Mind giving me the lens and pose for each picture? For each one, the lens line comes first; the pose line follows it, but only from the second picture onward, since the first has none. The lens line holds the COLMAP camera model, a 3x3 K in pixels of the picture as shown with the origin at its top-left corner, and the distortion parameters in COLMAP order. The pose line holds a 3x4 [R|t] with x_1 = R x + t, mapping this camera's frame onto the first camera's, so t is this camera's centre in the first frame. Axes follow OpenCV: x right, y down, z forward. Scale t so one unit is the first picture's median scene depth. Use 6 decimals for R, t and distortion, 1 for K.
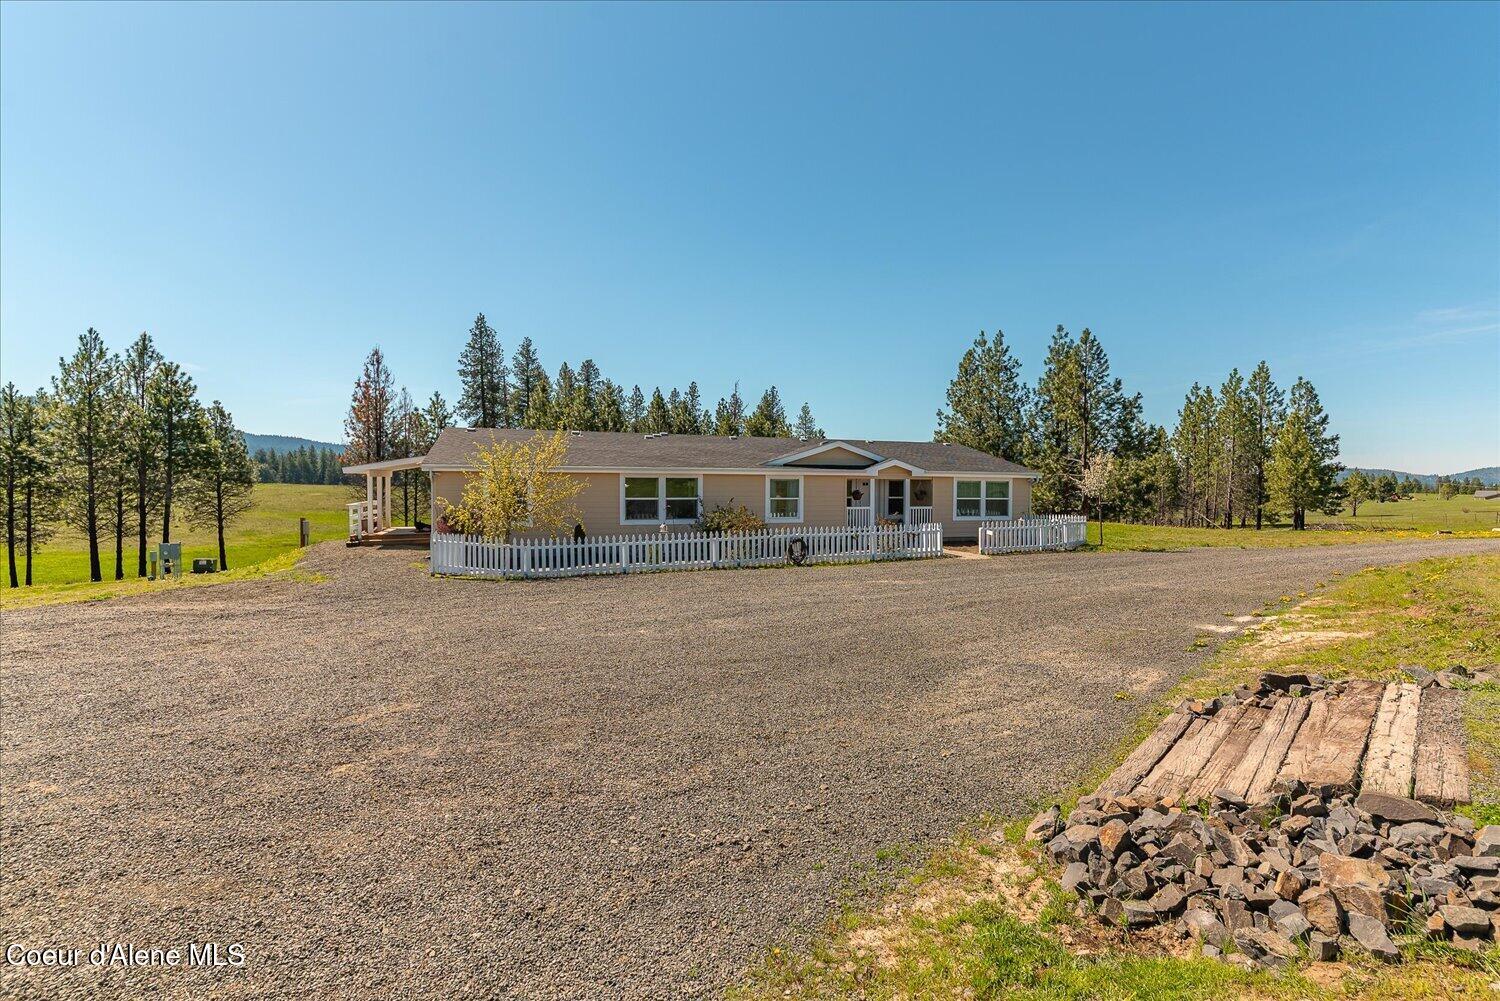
lens RADIAL K [[713.9, 0, 811.6], [0, 713.9, 498.9], [0, 0, 1]] dist [0.000201, -0.000453]
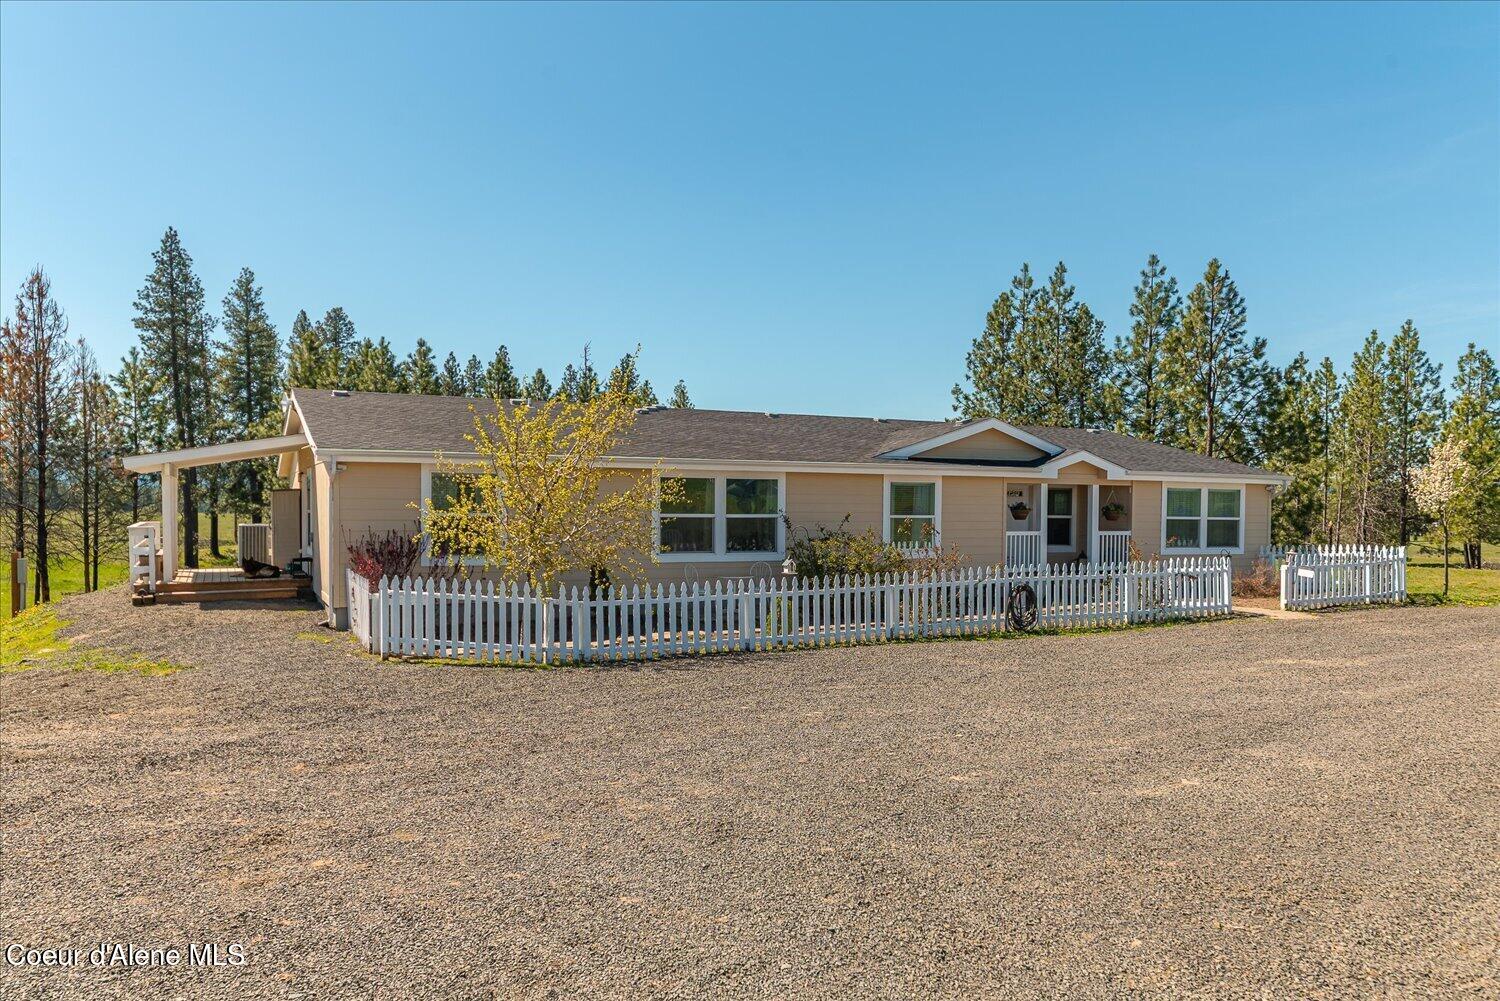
lens RADIAL K [[1082.3, 0, 747.6], [0, 1082.3, 528.9], [0, 0, 1]] dist [0.000285, 0.000563]
pose [[0.996533, -0.000499, 0.083197, -0.112293], [0.000559, 1.000000, -0.000699, 0.004641], [-0.083197, 0.000743, 0.996533, 0.064451]]
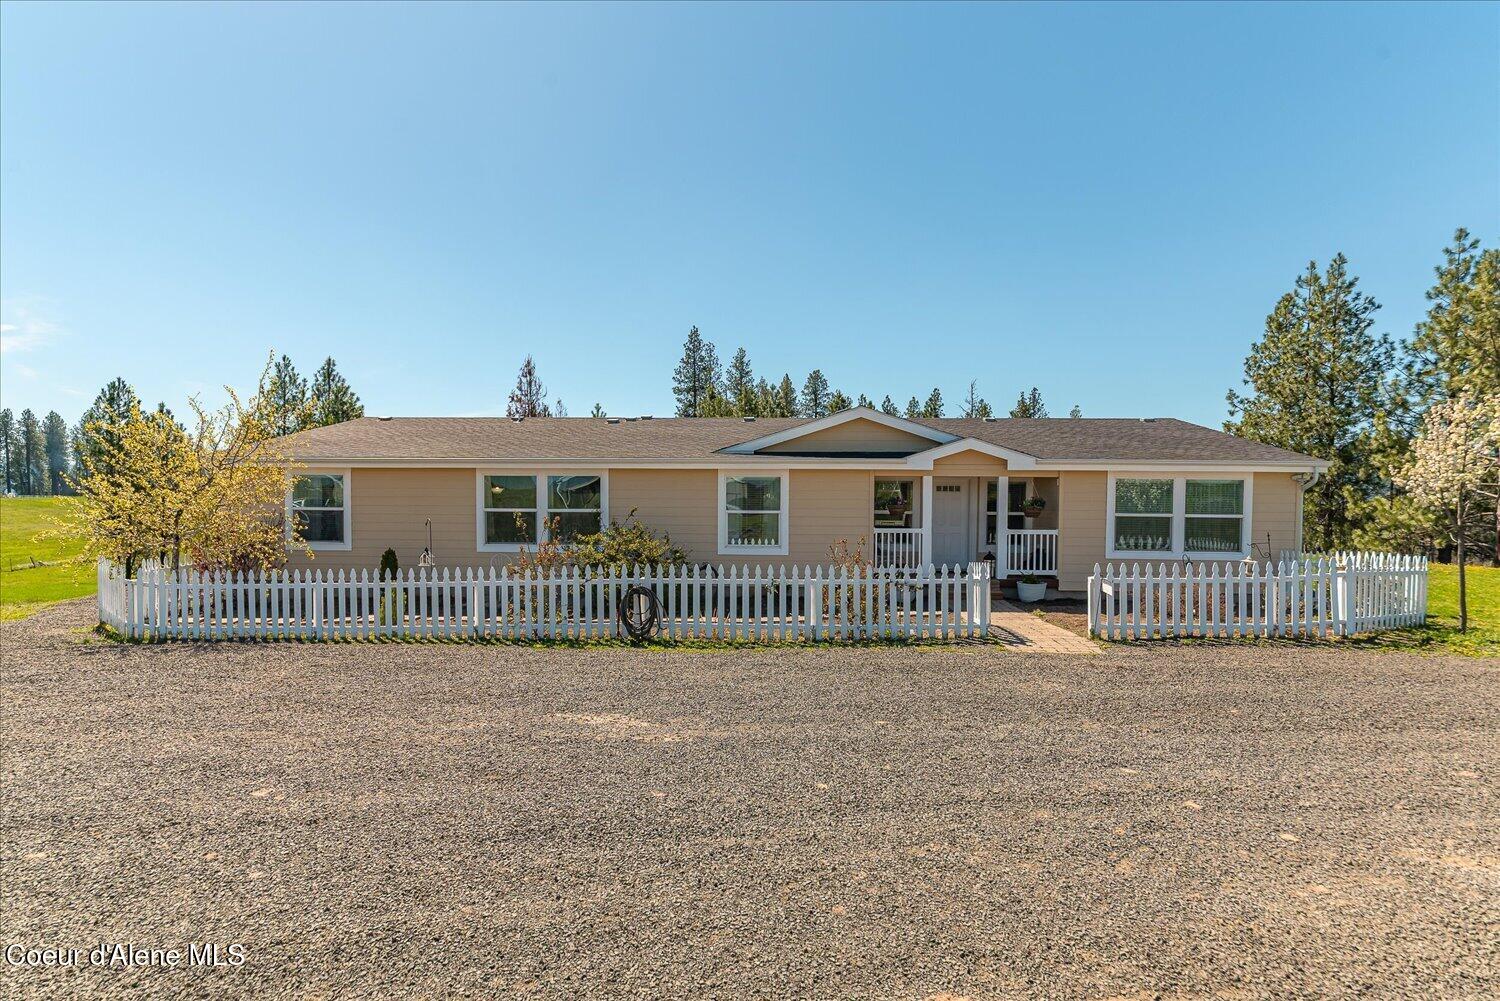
lens RADIAL K [[797.6, 0, 761.0], [0, 797.6, 521.8], [0, 0, 1]] dist [-0.001546, 0.008719]
pose [[0.915575, 0.006453, -0.402096, 0.101861], [-0.009198, 0.999946, -0.004898, 0.004724], [0.402043, 0.008183, 0.915584, 0.196640]]
